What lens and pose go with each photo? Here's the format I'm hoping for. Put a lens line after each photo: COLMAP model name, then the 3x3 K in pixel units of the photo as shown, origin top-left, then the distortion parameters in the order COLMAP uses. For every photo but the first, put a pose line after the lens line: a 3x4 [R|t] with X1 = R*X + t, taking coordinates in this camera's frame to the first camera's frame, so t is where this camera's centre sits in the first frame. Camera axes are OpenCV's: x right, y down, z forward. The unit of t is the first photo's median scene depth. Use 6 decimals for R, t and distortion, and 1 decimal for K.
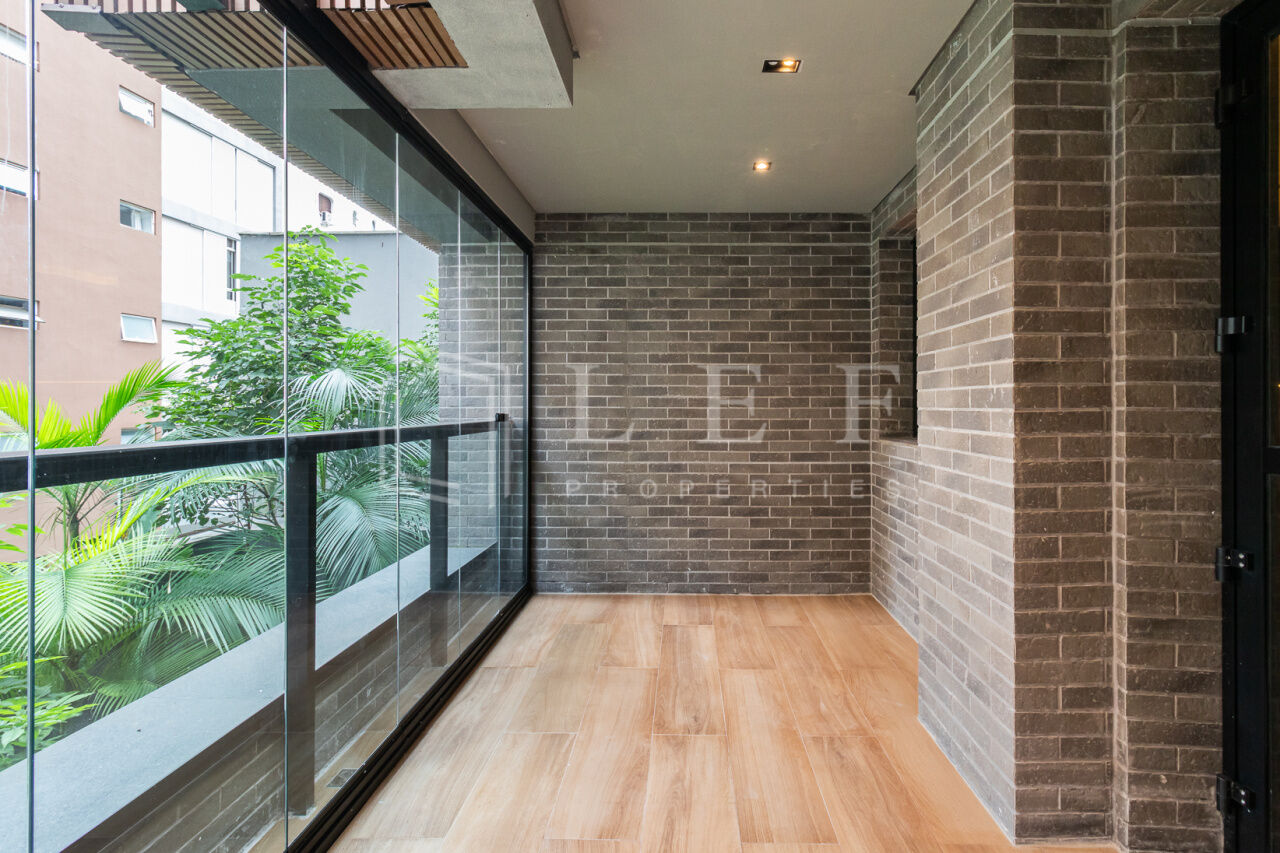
lens RADIAL K [[597.9, 0, 675.8], [0, 597.9, 406.8], [0, 0, 1]] dist [0.003385, 0.001257]
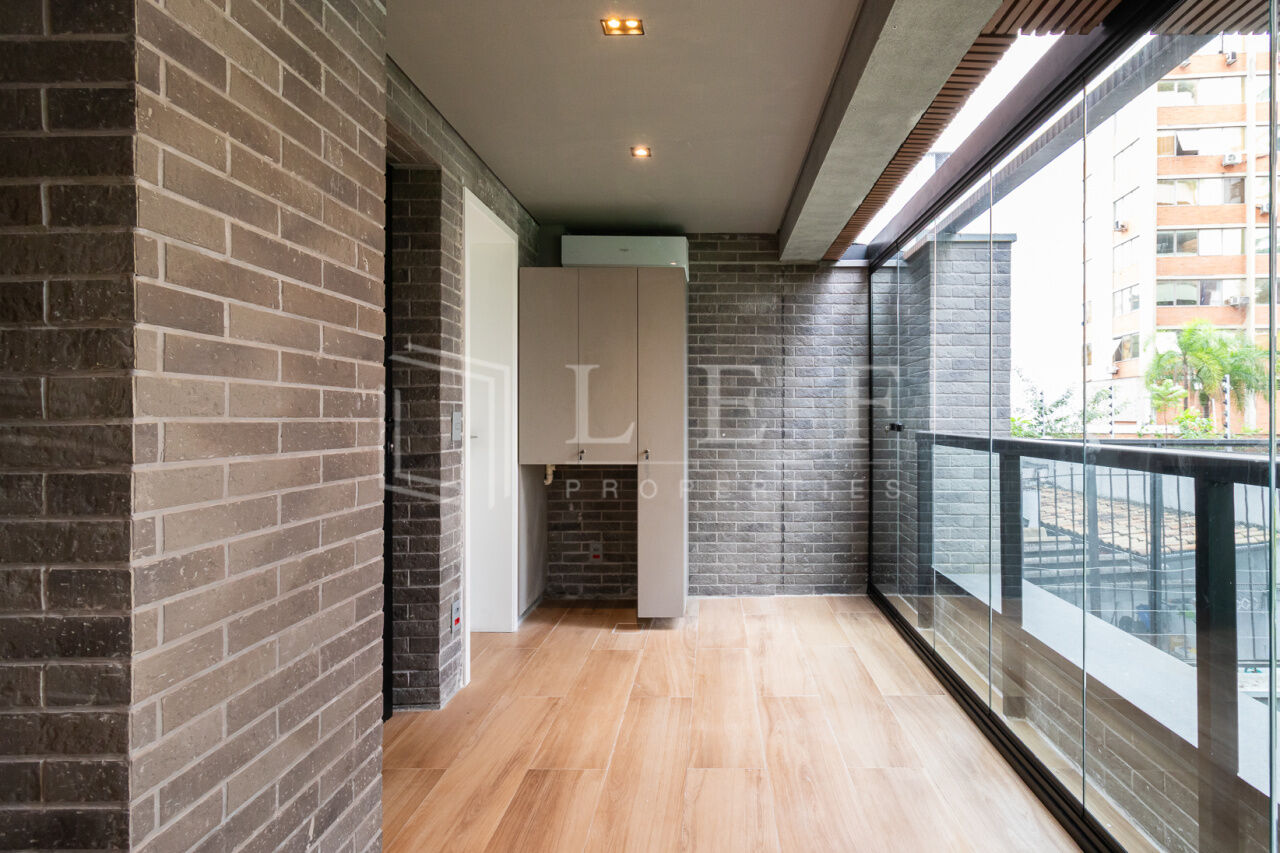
lens RADIAL K [[604.3, 0, 643.4], [0, 604.3, 418.6], [0, 0, 1]] dist [-0.000686, -0.000067]
pose [[-0.995296, -0.002992, 0.096832, 0.055128], [-0.002614, 0.999988, 0.004033, -0.000761], [-0.096843, 0.003761, -0.995293, 1.452585]]
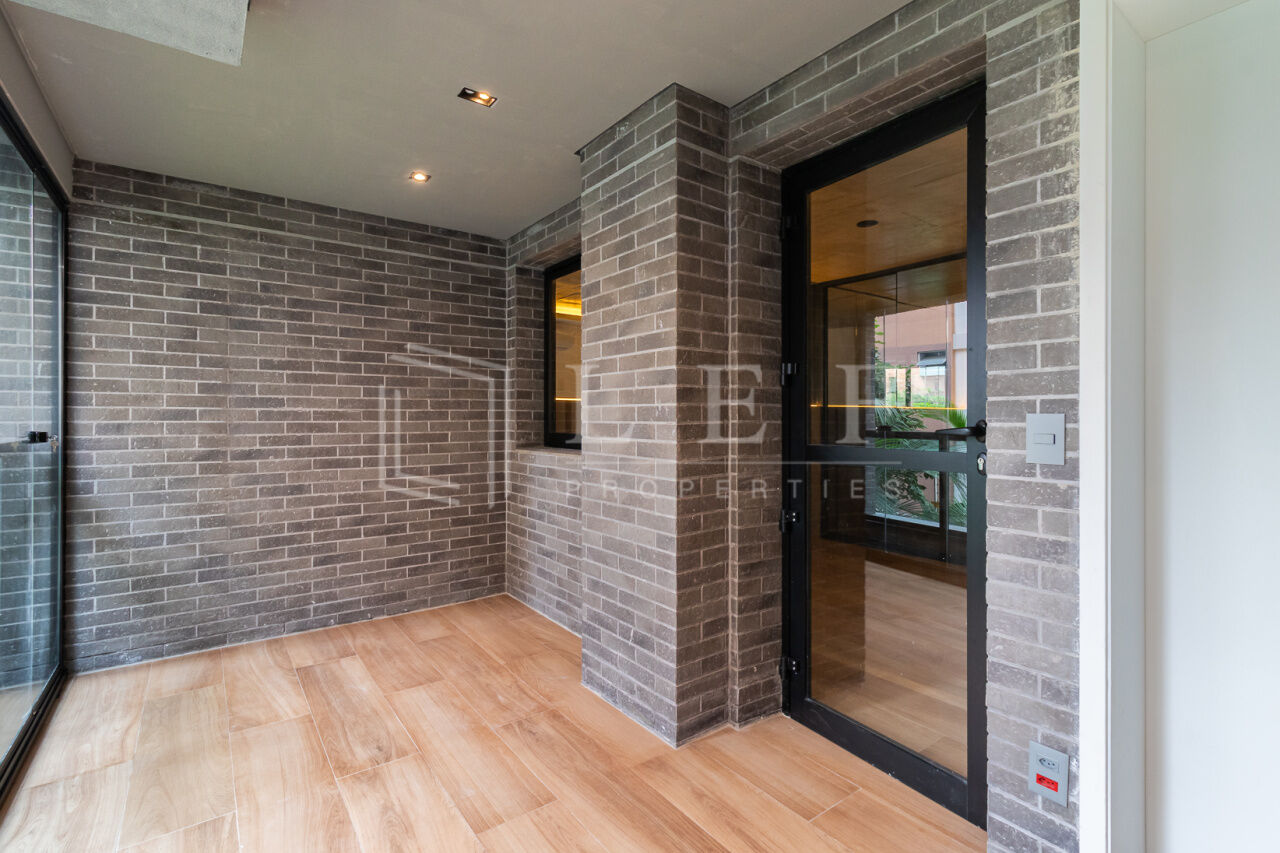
lens RADIAL K [[597.9, 0, 639.4], [0, 597.9, 419.7], [0, 0, 1]] dist [0.003385, 0.001257]
pose [[0.799592, -0.004385, 0.600527, -0.231784], [0.002892, 0.999990, 0.003450, -0.005421], [-0.600536, -0.001022, 0.799597, -0.012864]]
